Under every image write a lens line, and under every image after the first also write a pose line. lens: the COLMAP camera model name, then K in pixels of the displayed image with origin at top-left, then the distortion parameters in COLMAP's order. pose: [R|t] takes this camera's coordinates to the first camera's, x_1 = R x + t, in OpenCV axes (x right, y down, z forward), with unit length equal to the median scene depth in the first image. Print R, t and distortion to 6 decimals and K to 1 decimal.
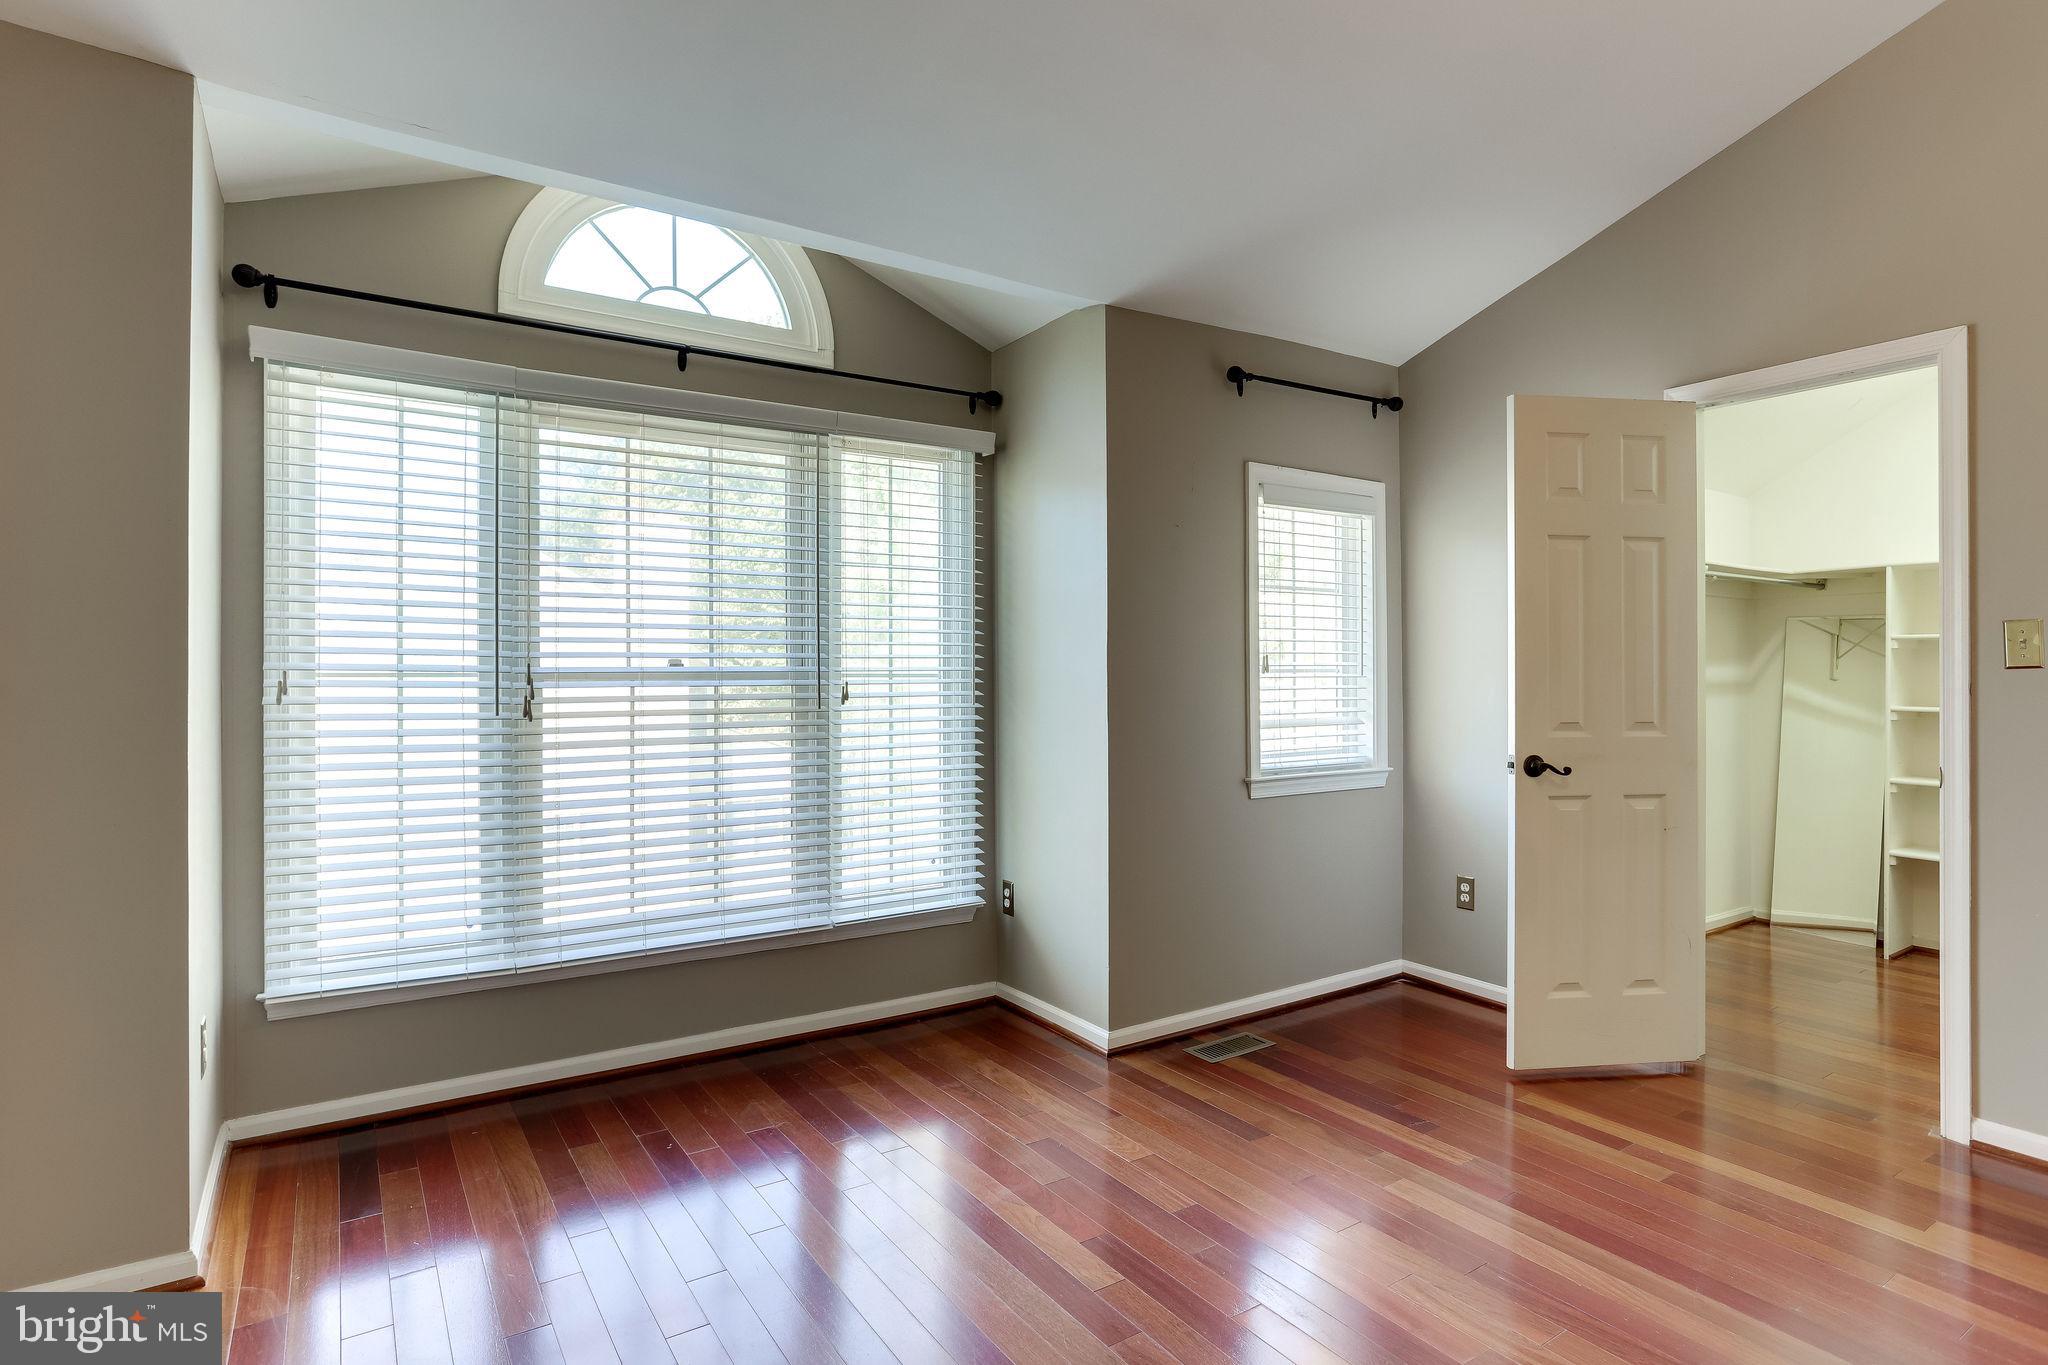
lens RADIAL K [[1002.4, 0, 1024.4], [0, 1002.4, 690.2], [0, 0, 1]] dist [-0.046013, 0.029387]
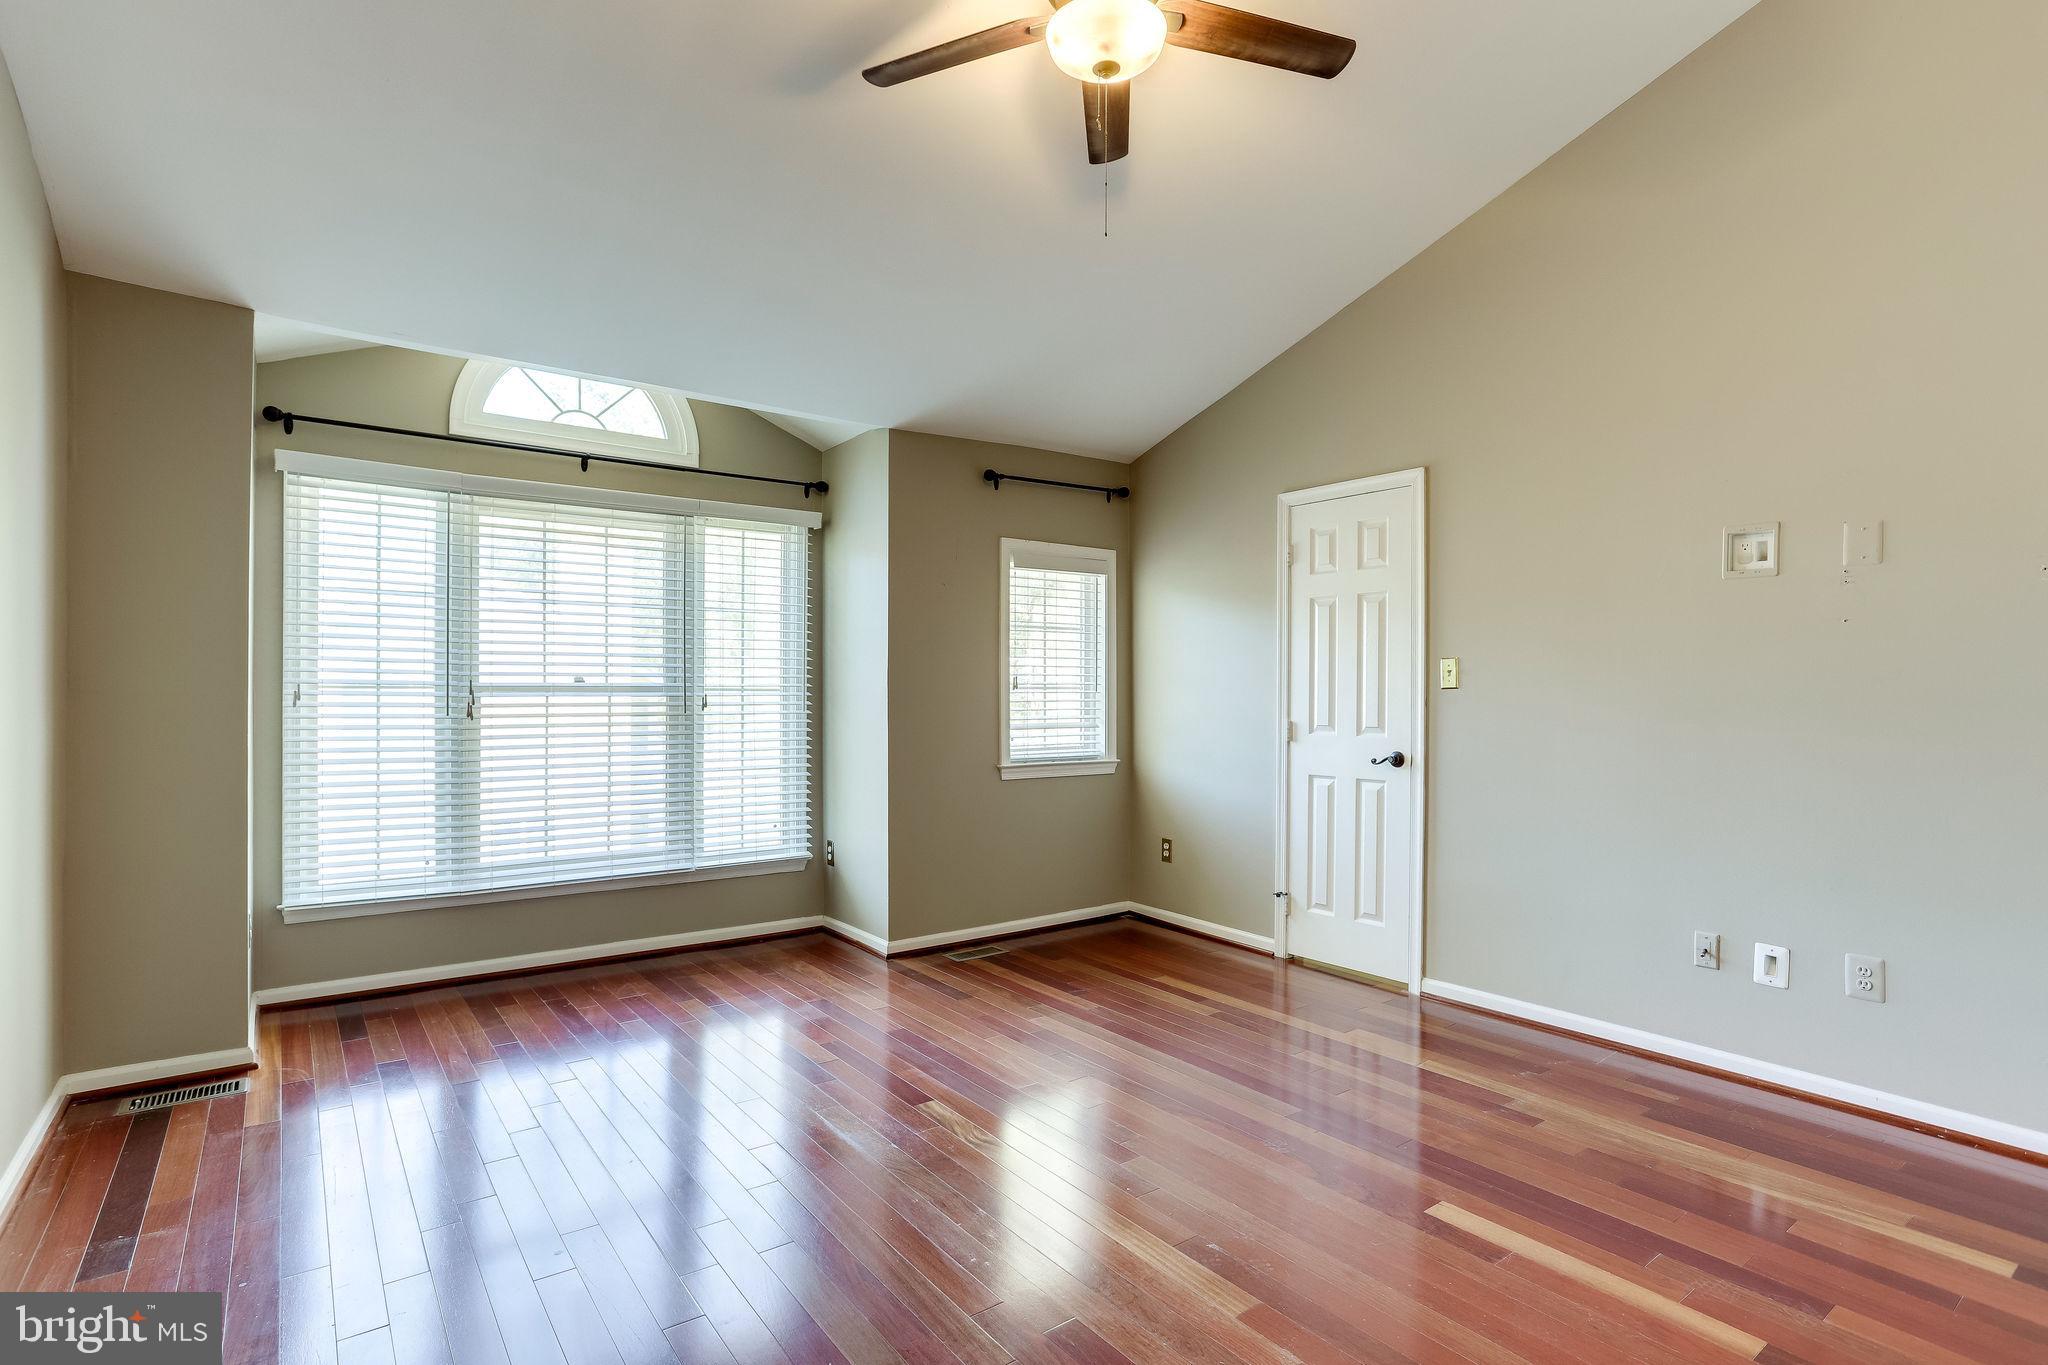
lens RADIAL K [[923.8, 0, 992.6], [0, 923.8, 705.1], [0, 0, 1]] dist [-0.030183, 0.022744]
pose [[0.998768, 0.004364, 0.049436, 0.168241], [-0.004337, 0.999990, -0.000669, 0.006624], [-0.049438, 0.000454, 0.998777, -0.322268]]
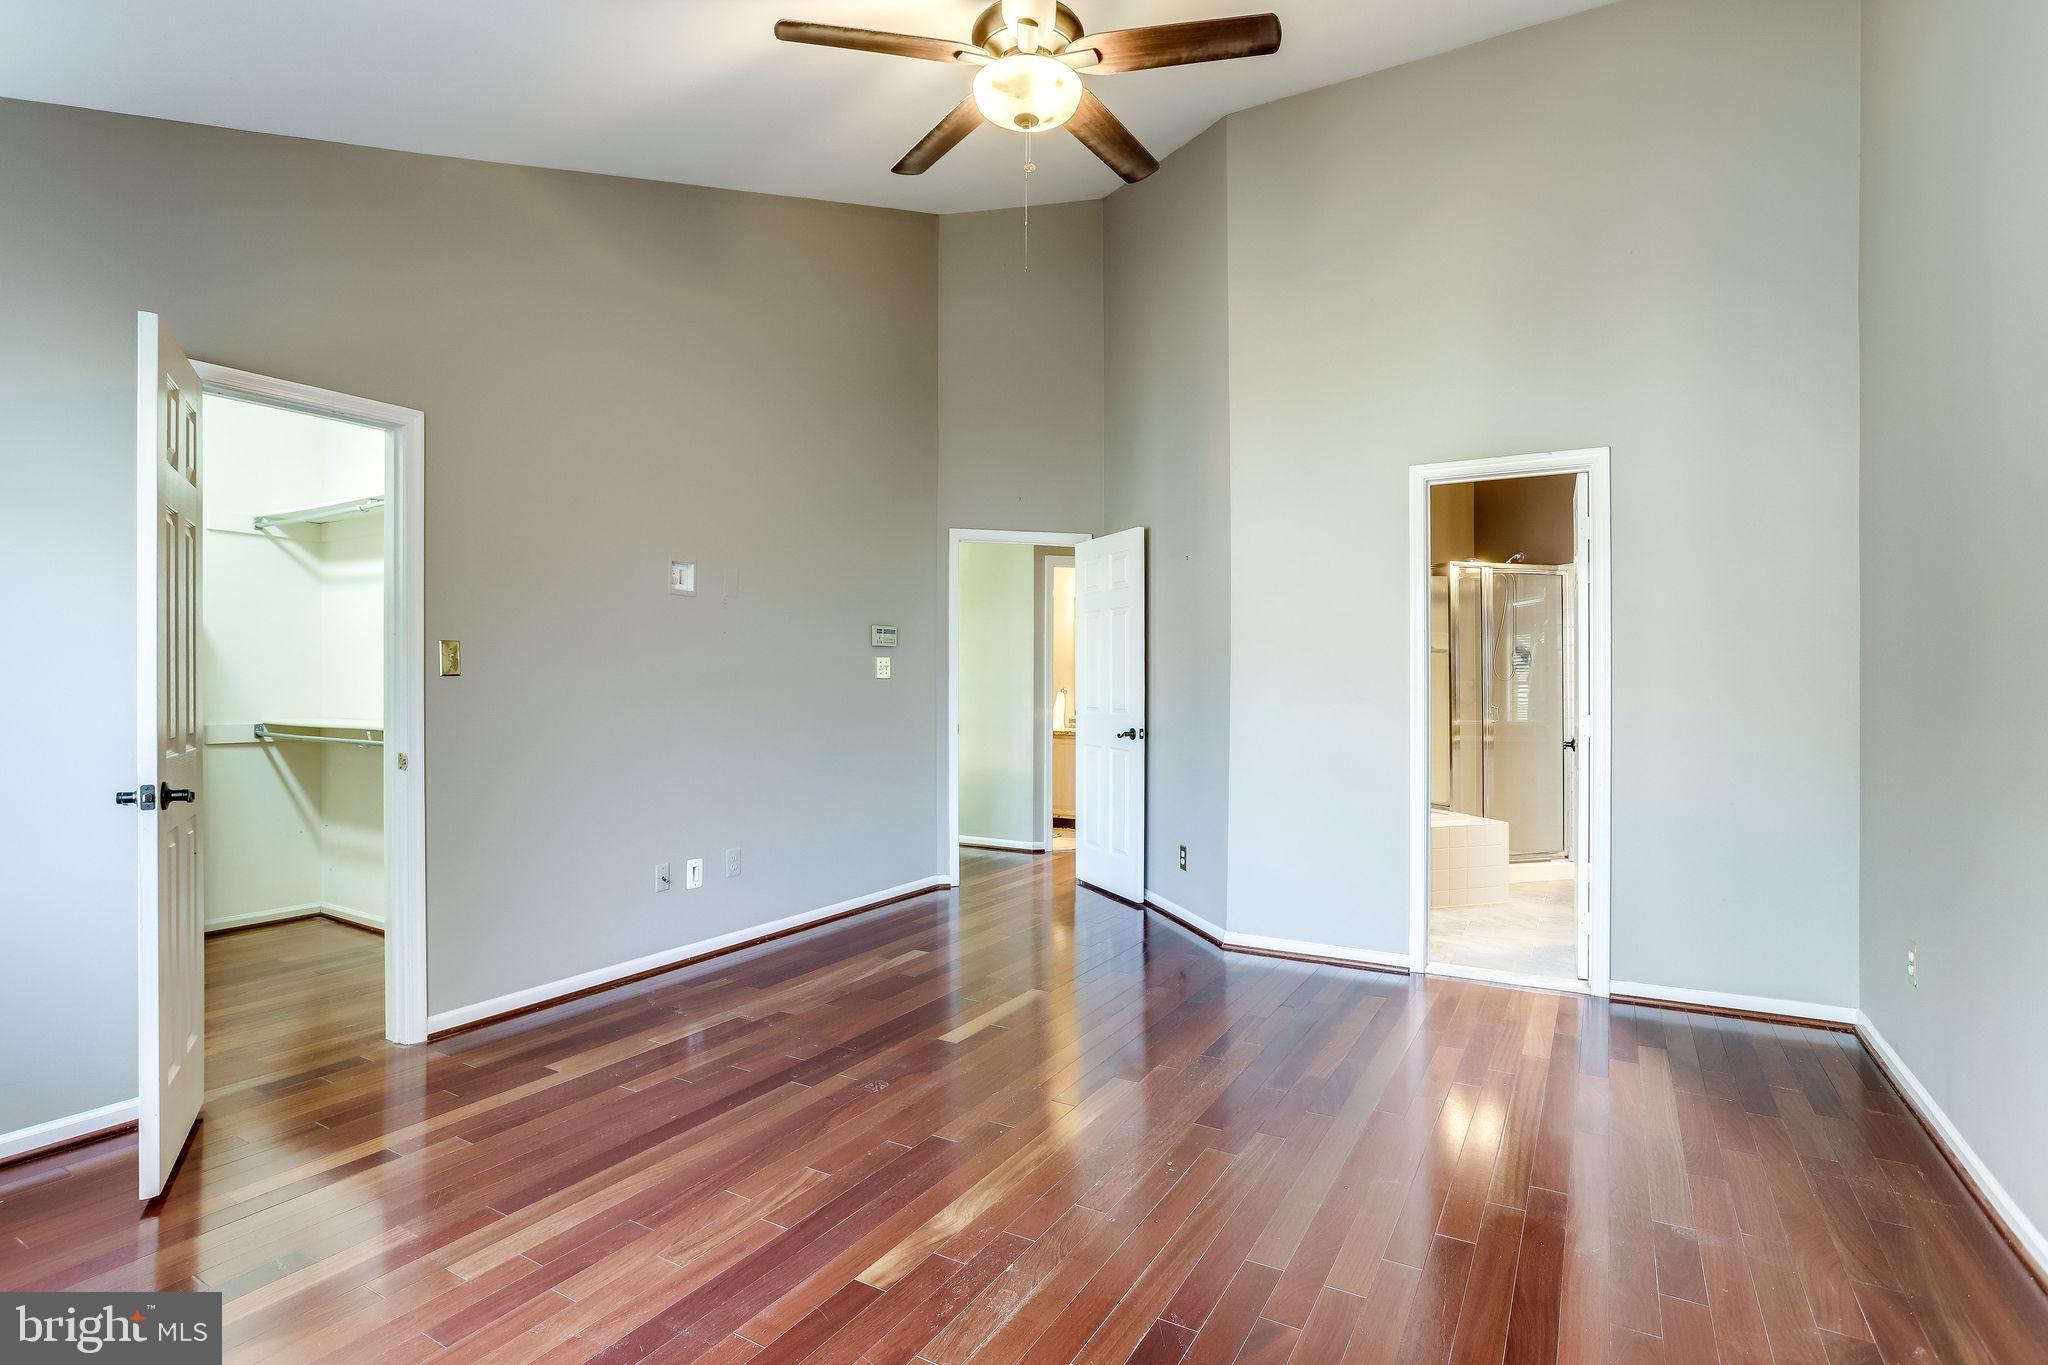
lens RADIAL K [[1002.4, 0, 1024.4], [0, 1002.4, 690.2], [0, 0, 1]] dist [-0.046013, 0.029387]
pose [[-0.450111, -0.003771, 0.892964, -0.440049], [-0.004042, 0.999989, 0.002186, -0.003447], [-0.892963, -0.002625, -0.450122, 0.703259]]
